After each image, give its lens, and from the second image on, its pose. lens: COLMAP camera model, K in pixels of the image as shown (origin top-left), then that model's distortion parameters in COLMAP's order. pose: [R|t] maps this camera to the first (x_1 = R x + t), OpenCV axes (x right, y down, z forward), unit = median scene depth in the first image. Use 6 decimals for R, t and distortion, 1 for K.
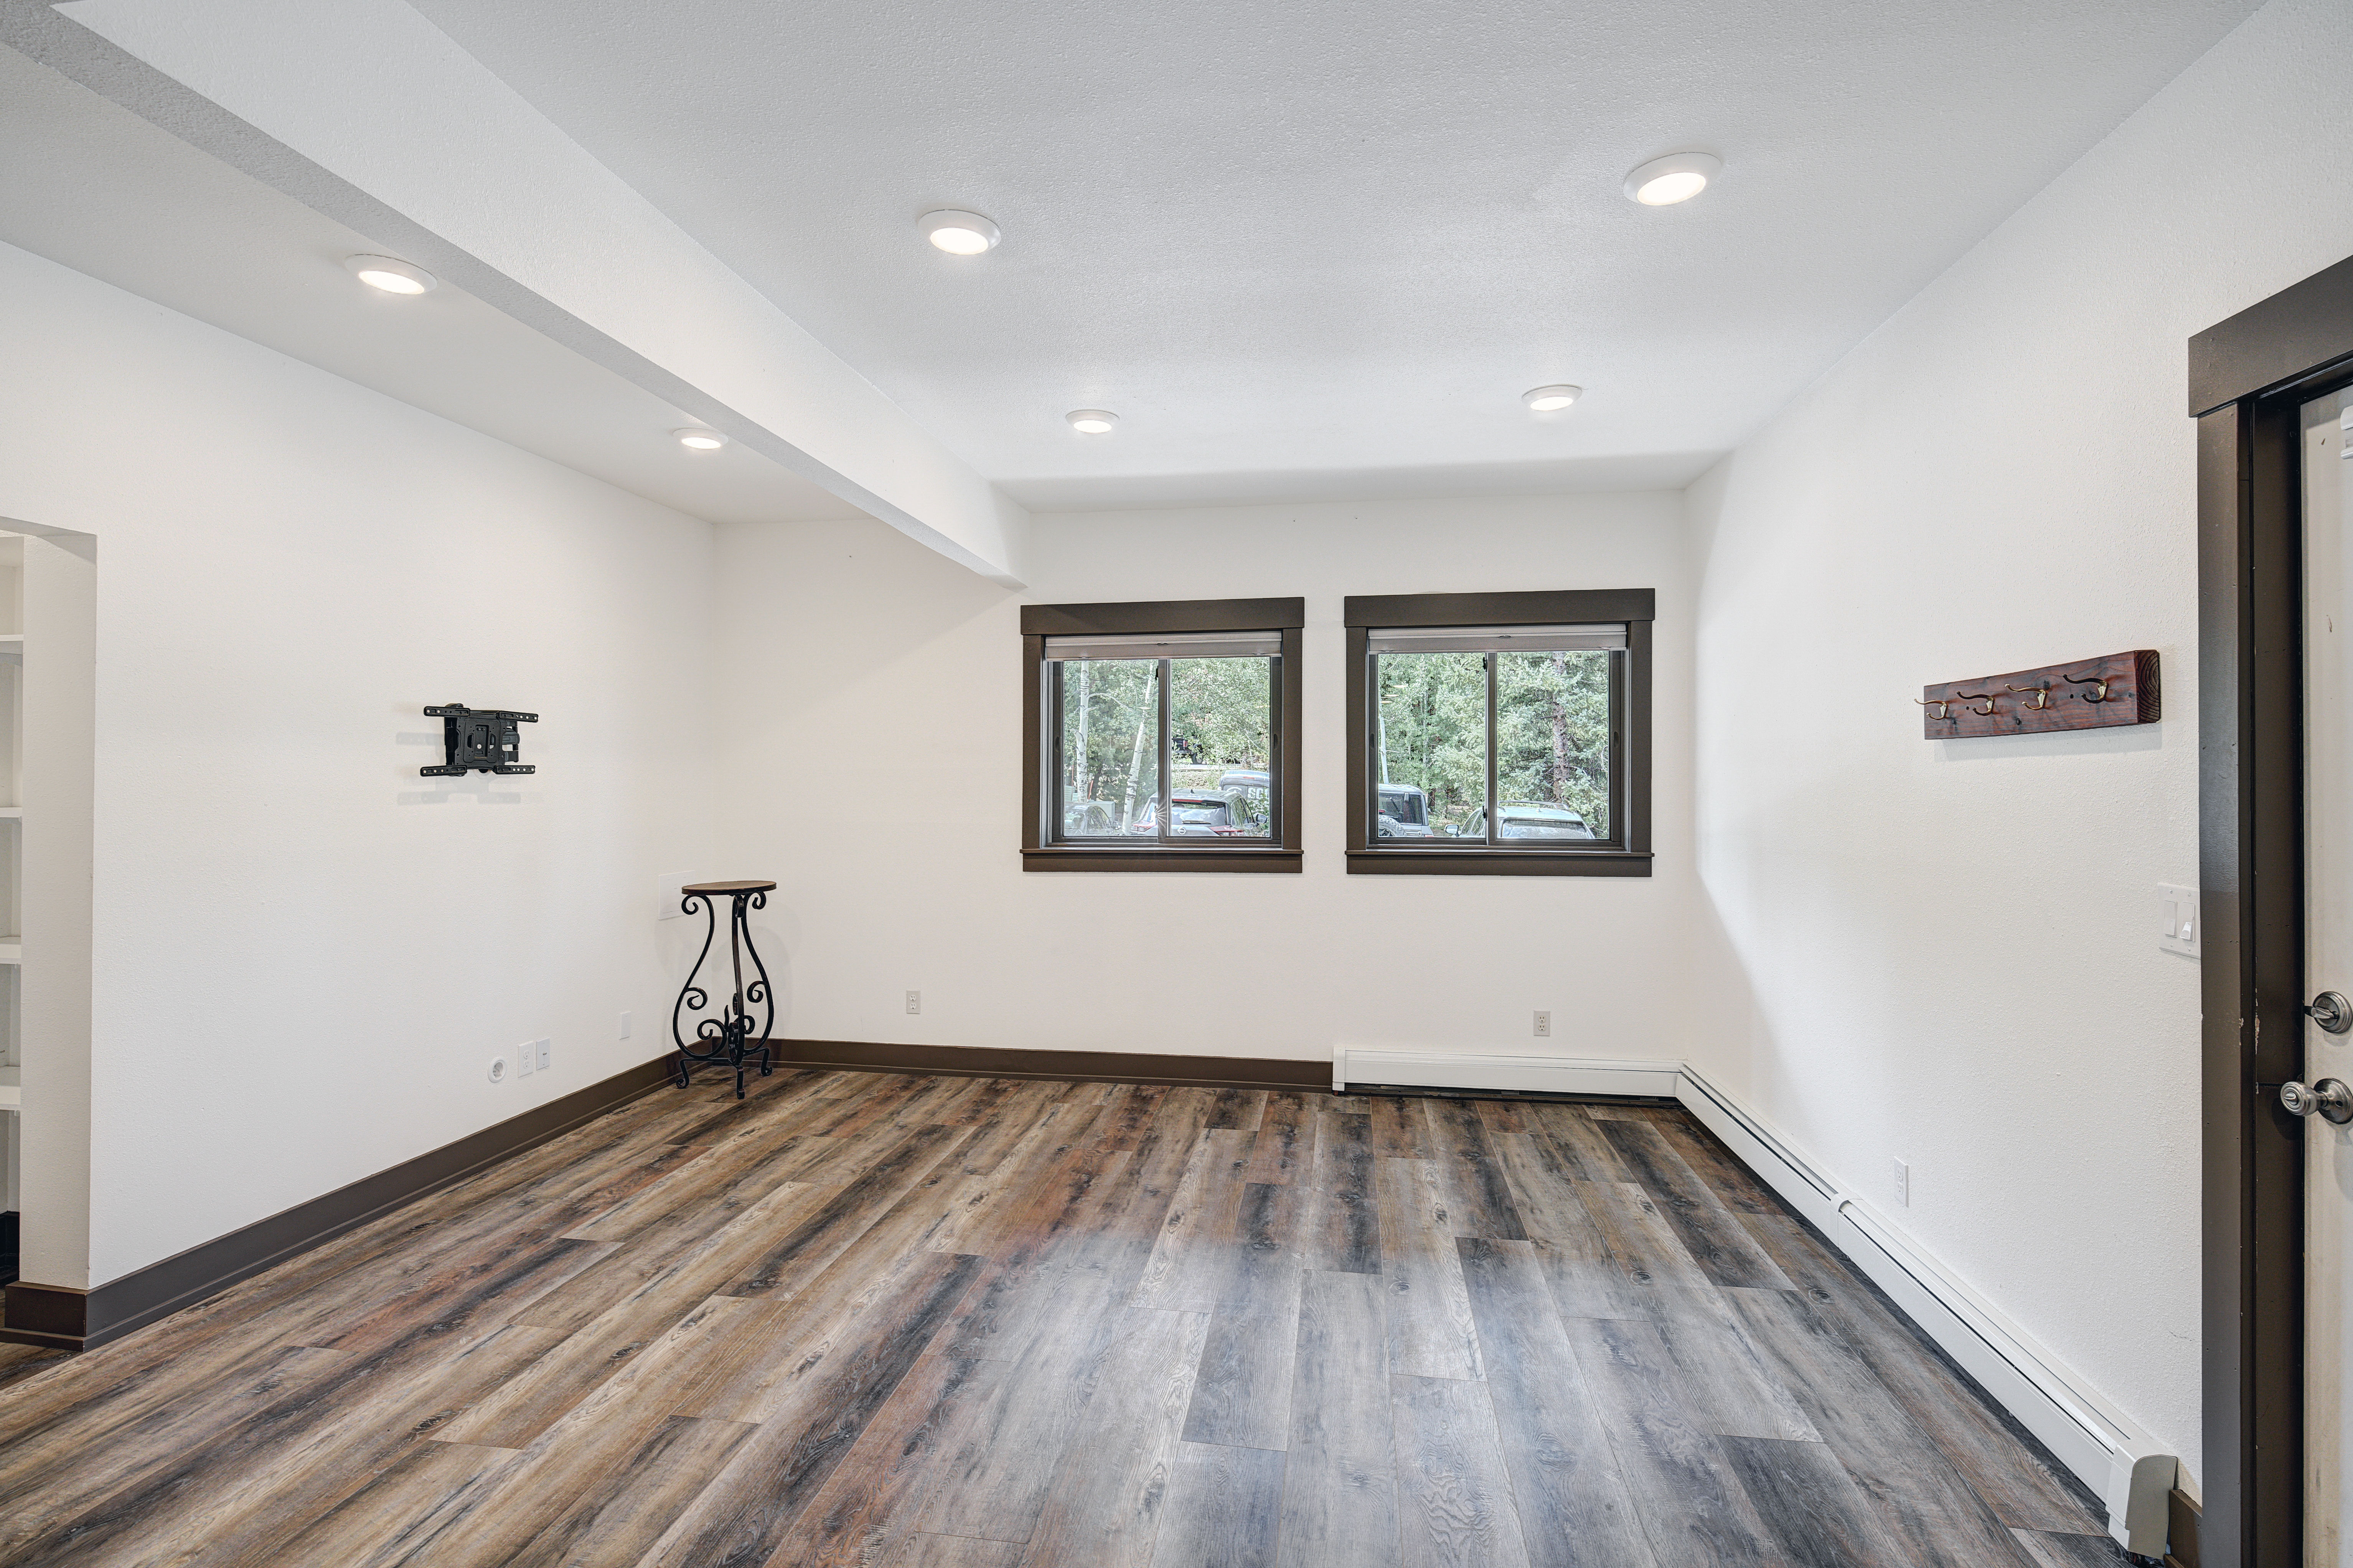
lens RADIAL K [[1096.5, 0, 1171.3], [0, 1096.5, 770.3], [0, 0, 1]] dist [-0.001933, -0.000317]
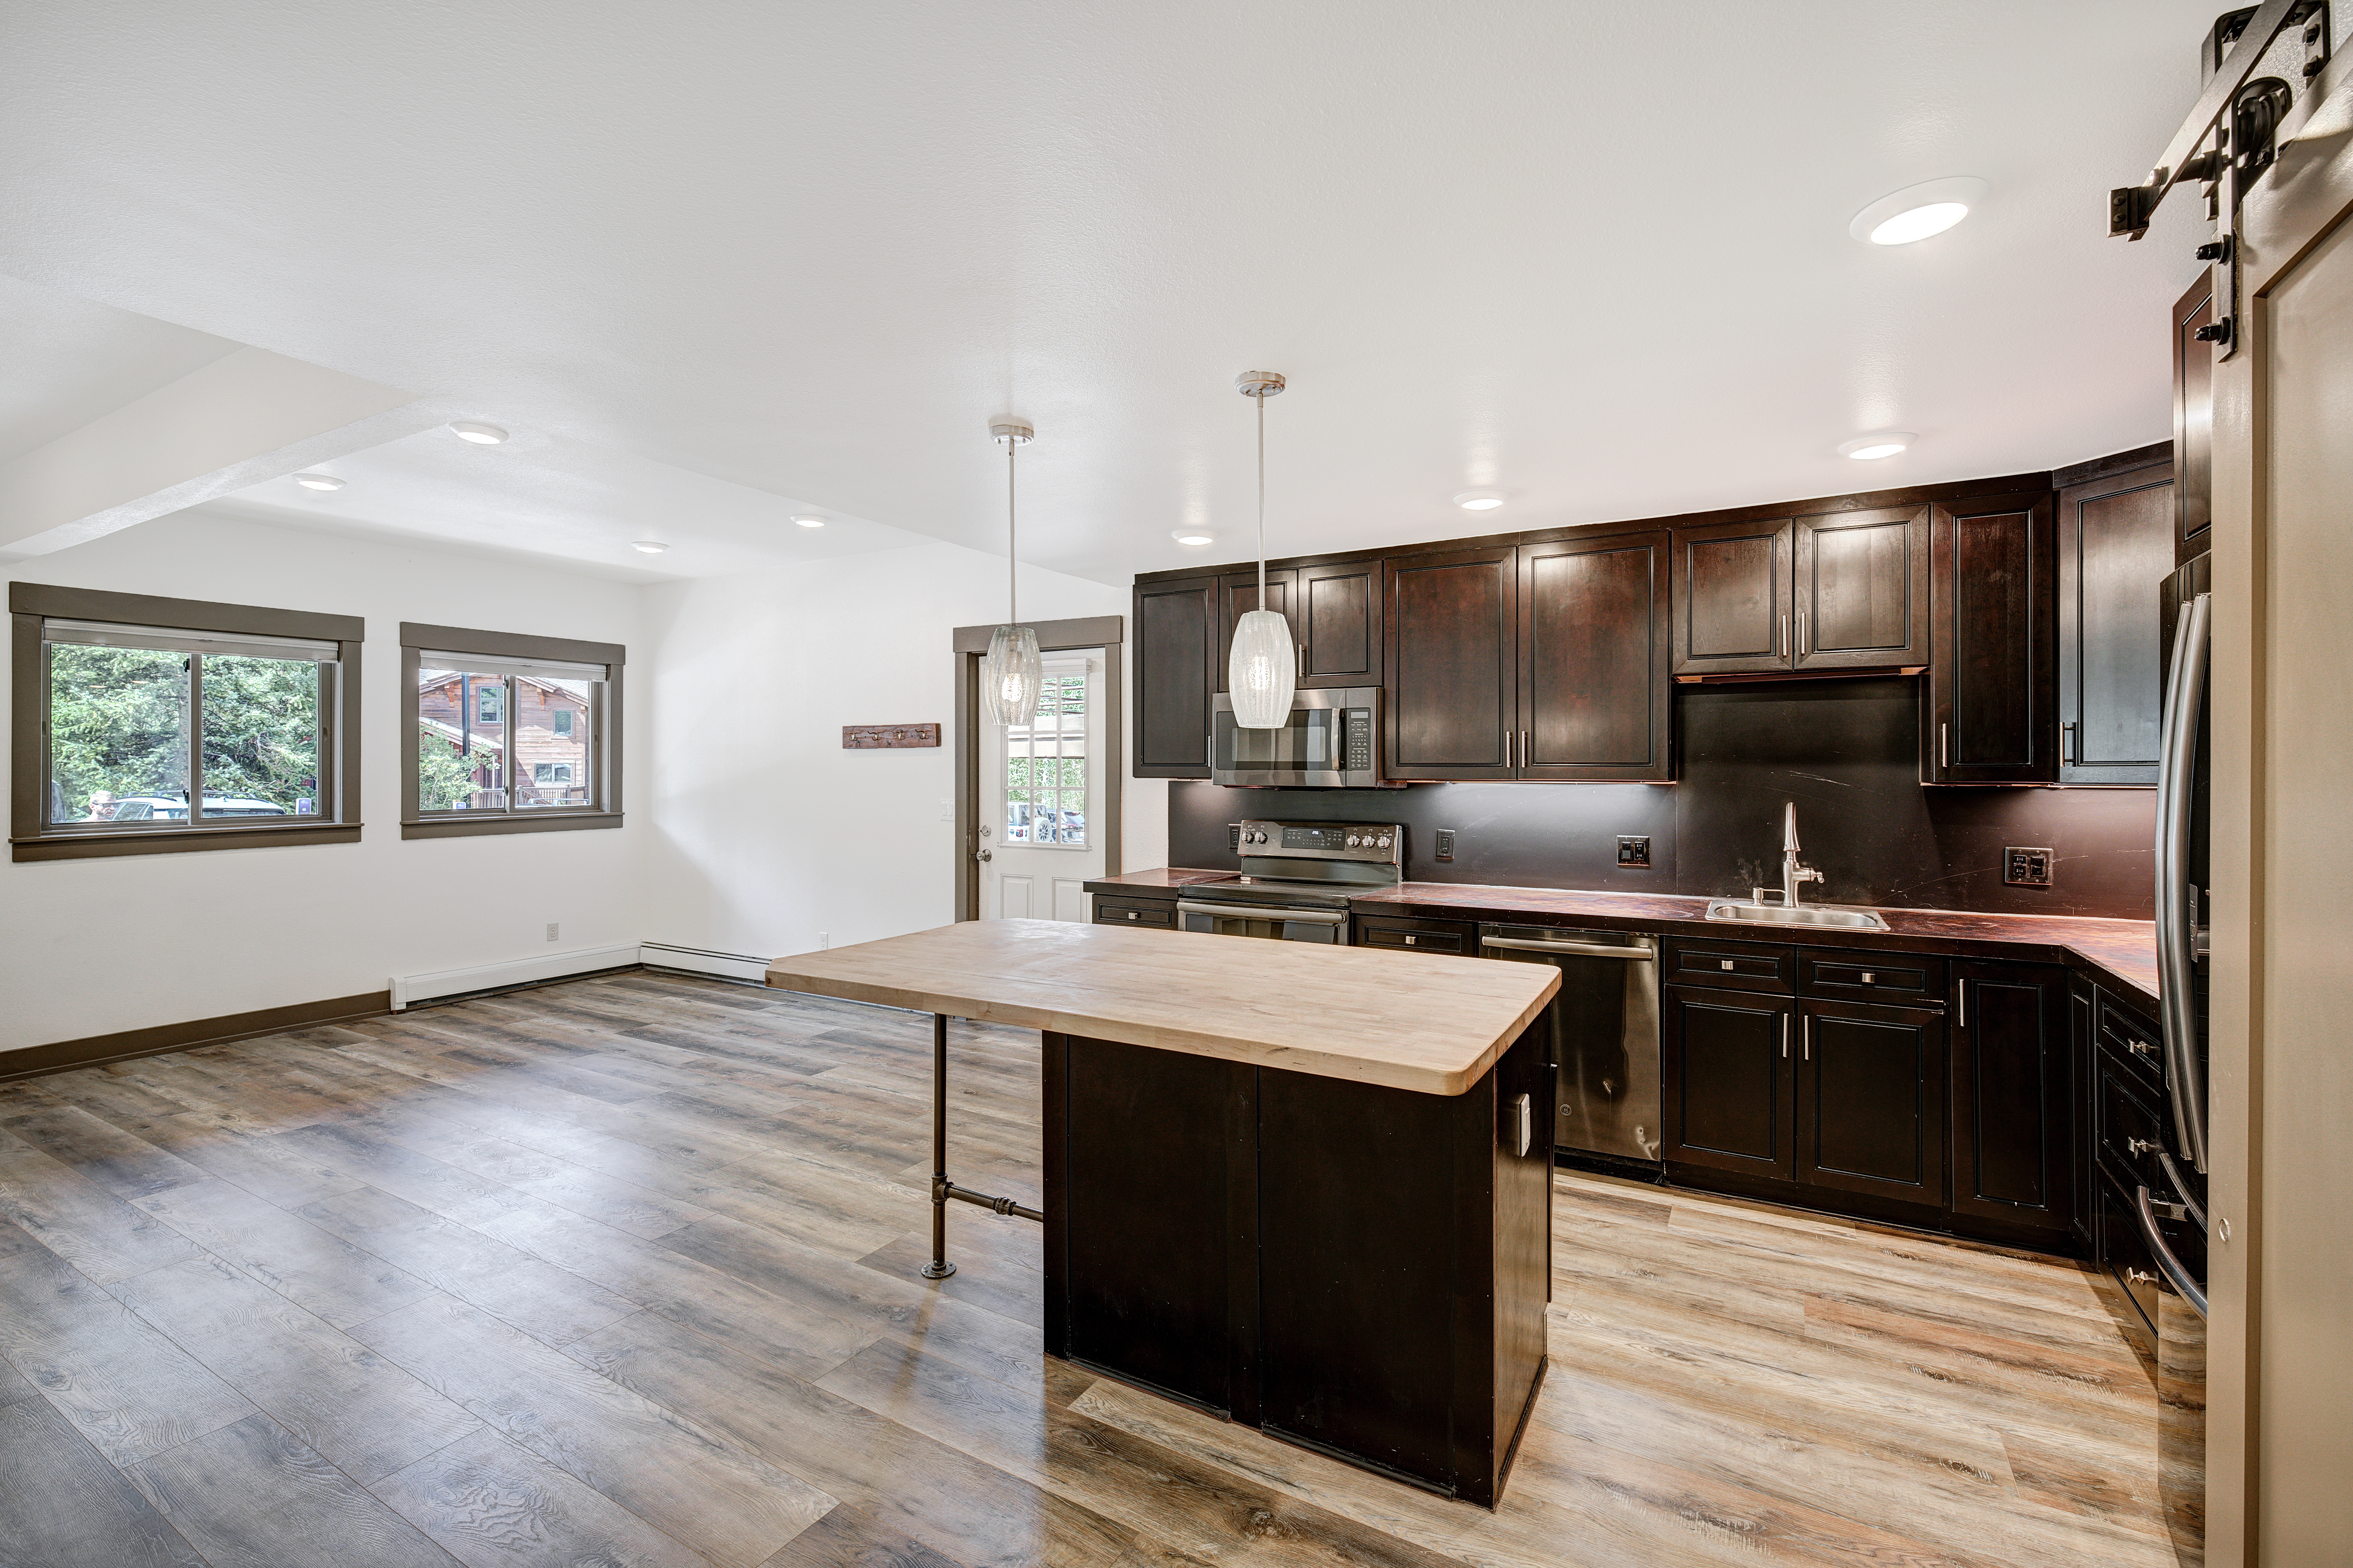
lens RADIAL K [[1096.5, 0, 1171.3], [0, 1096.5, 770.3], [0, 0, 1]] dist [-0.001933, -0.000317]
pose [[0.373207, -0.002517, 0.927745, -0.695411], [-0.006939, 0.999961, 0.005504, 0.000430], [-0.927722, -0.008492, 0.373175, -0.306118]]
